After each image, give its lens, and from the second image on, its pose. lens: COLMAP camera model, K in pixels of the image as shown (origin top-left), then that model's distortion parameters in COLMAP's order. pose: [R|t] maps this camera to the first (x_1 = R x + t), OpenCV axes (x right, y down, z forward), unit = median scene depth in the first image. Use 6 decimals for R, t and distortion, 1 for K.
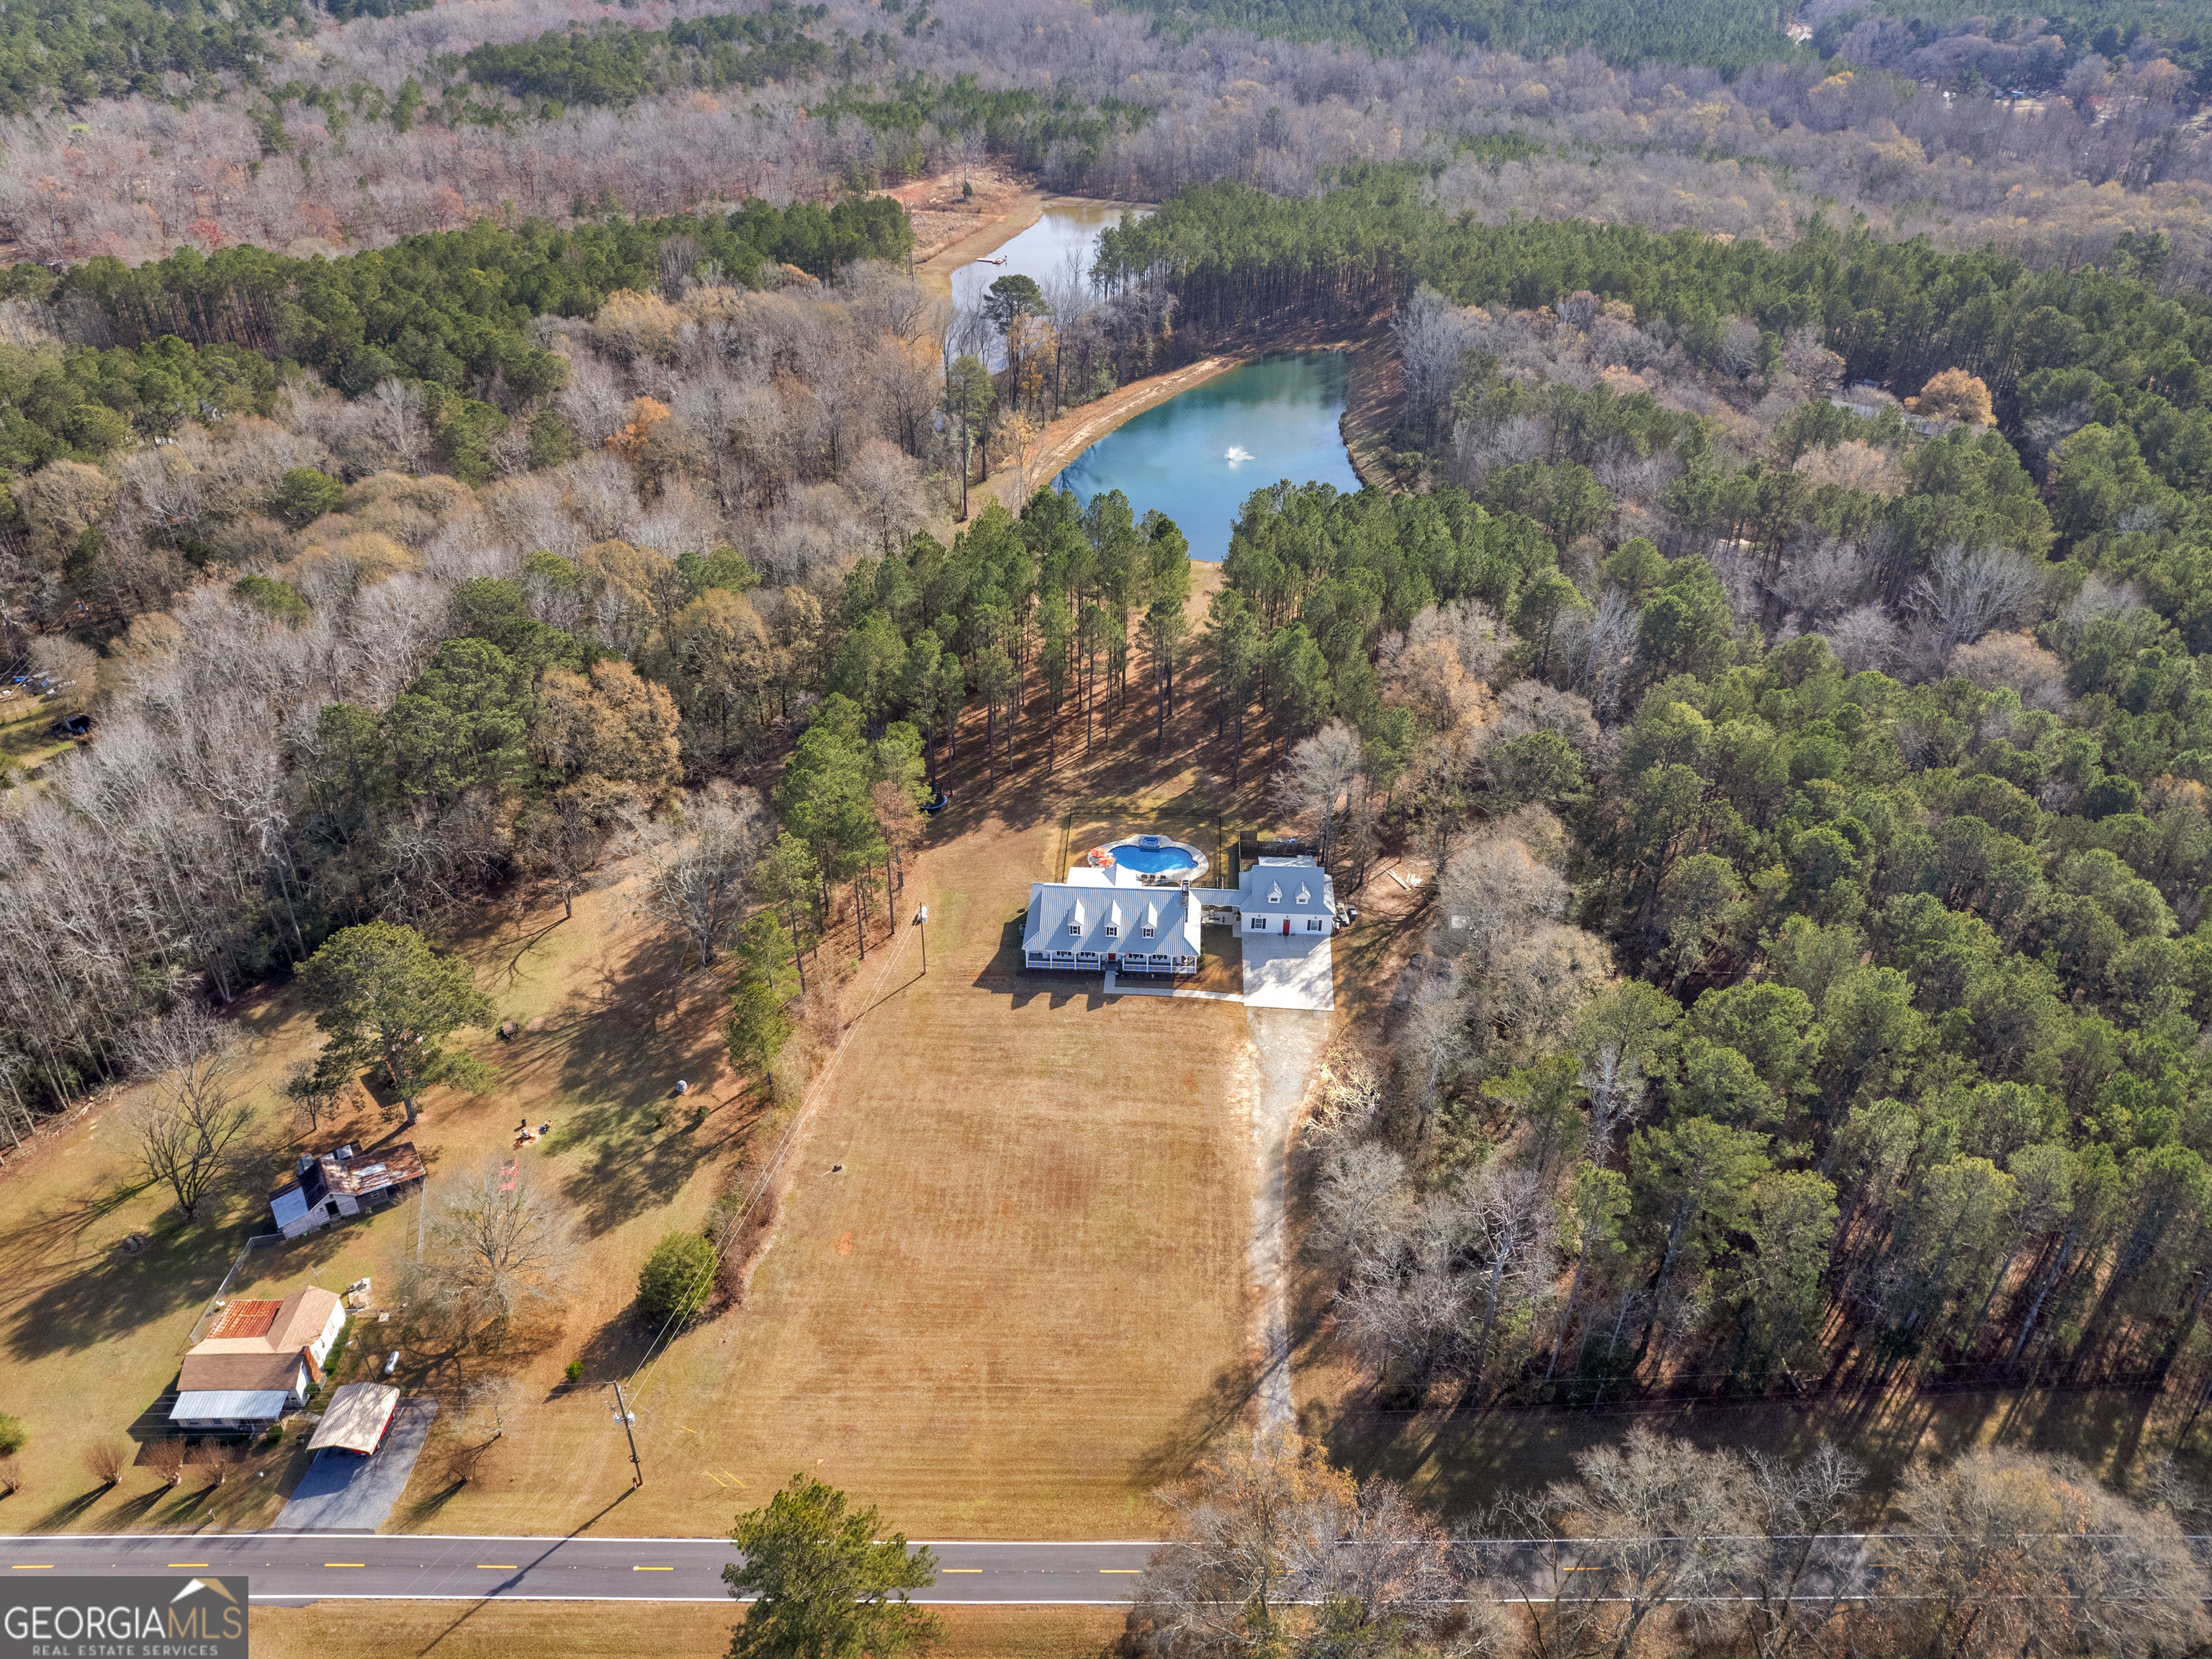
lens RADIAL K [[1412.1, 0, 1106.0], [0, 1412.1, 829.5], [0, 0, 1]] dist [-0.040158, -0.000511]
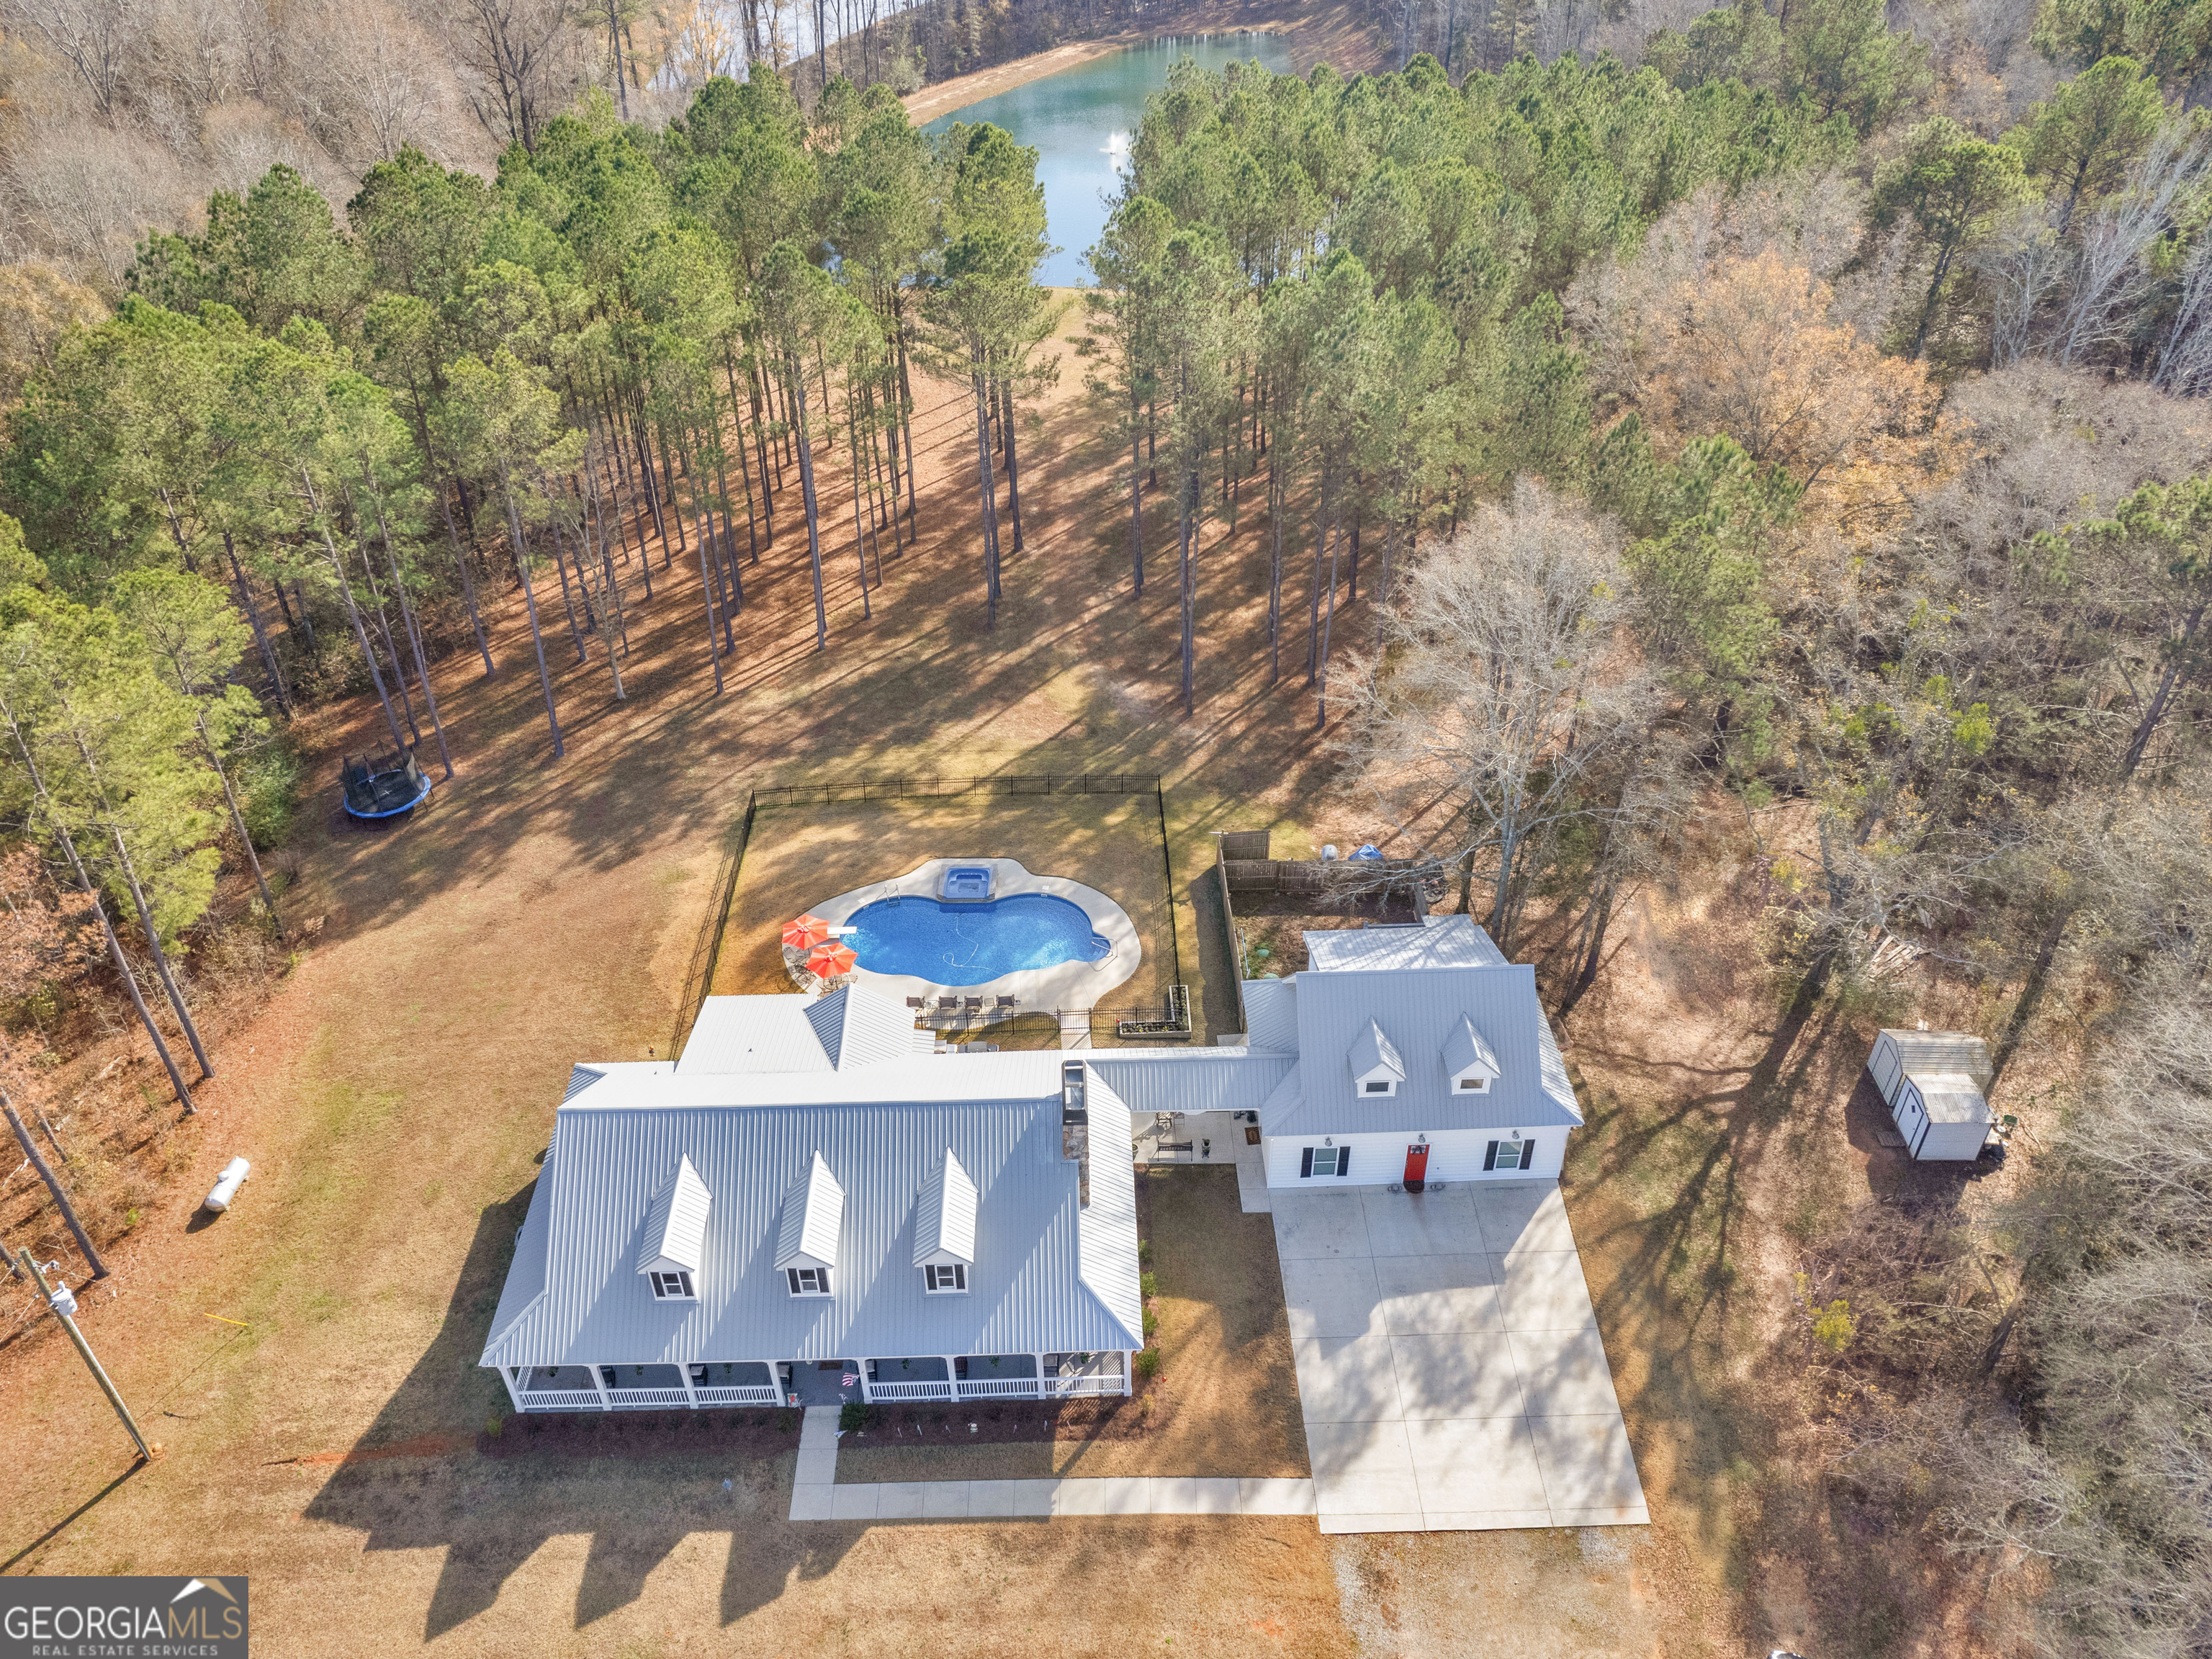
lens RADIAL K [[1412.1, 0, 1106.0], [0, 1412.1, 829.5], [0, 0, 1]] dist [-0.040158, -0.000511]
pose [[0.995412, -0.064051, 0.071086, 0.041034], [0.060074, 0.996580, 0.056734, -0.021682], [-0.074476, -0.052204, 0.995855, 0.649032]]
